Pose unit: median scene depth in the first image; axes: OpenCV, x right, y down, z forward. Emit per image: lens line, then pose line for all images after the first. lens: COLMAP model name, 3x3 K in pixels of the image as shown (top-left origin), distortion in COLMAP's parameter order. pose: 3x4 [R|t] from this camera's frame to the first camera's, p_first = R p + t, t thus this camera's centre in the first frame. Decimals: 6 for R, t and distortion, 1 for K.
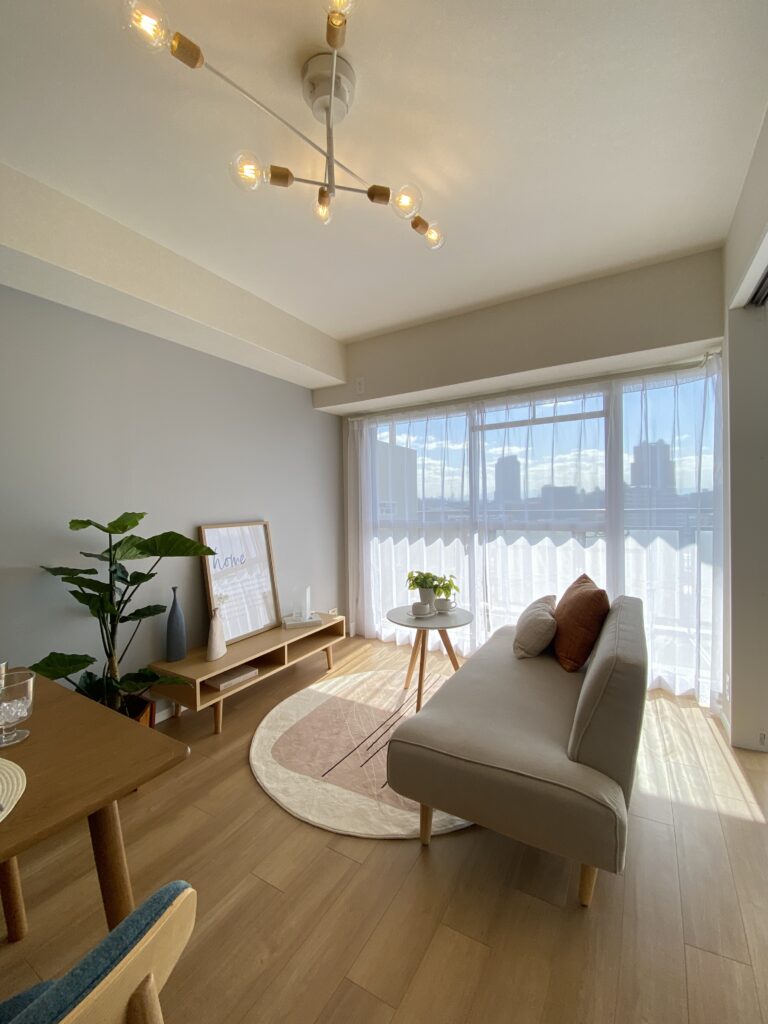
lens RADIAL K [[411.2, 0, 384.6], [0, 411.2, 509.4], [0, 0, 1]] dist [0.000869, -0.000128]
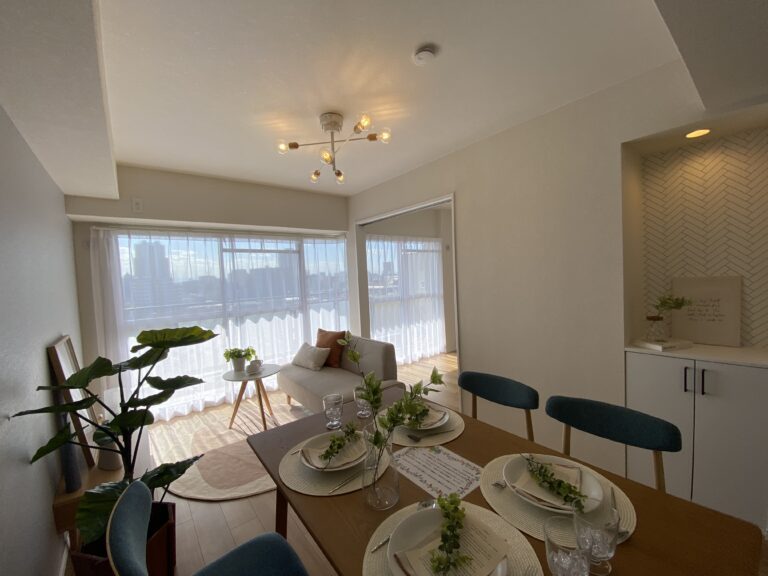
lens RADIAL K [[310.6, 0, 387.2], [0, 310.6, 294.3], [0, 0, 1]] dist [0.023235, -0.022367]
pose [[0.340364, -0.055041, 0.938681, -0.778834], [0.055264, 0.997731, 0.038465, -0.057671], [-0.938668, 0.038783, 0.342633, 0.067187]]
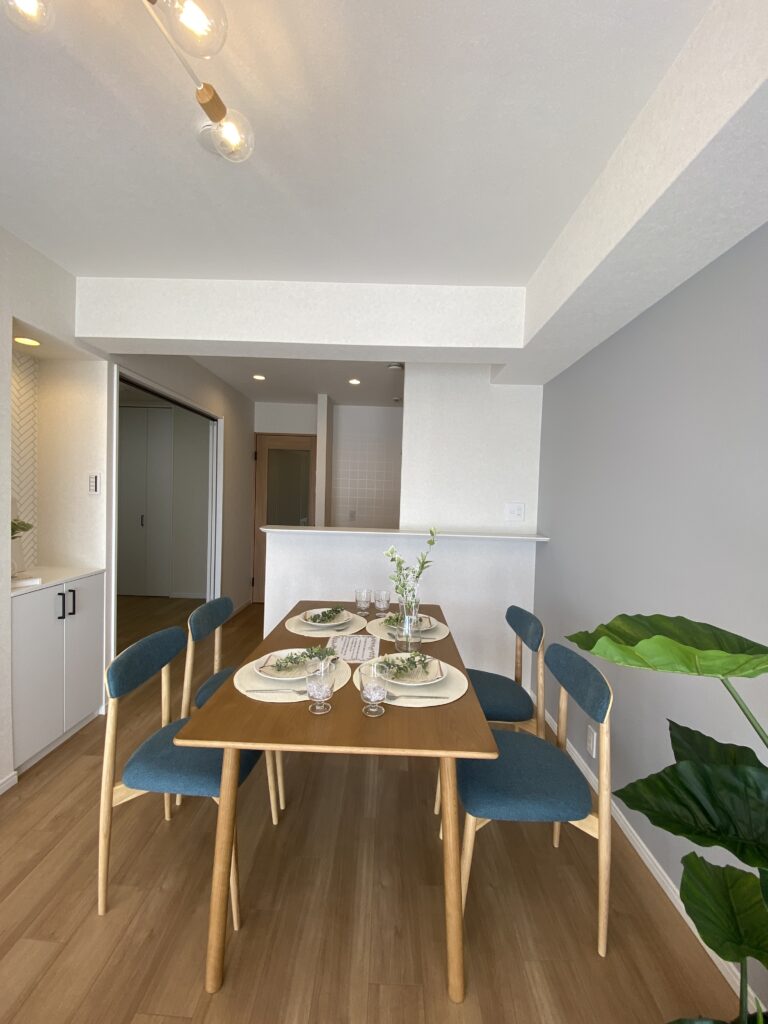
lens RADIAL K [[414.1, 0, 387.0], [0, 414.1, 511.1], [0, 0, 1]] dist [0.023235, -0.022367]
pose [[-0.866306, 0.011985, -0.499370, -0.119281], [-0.017588, 0.998360, 0.054472, -0.066305], [0.499204, 0.055972, -0.864674, 0.730828]]
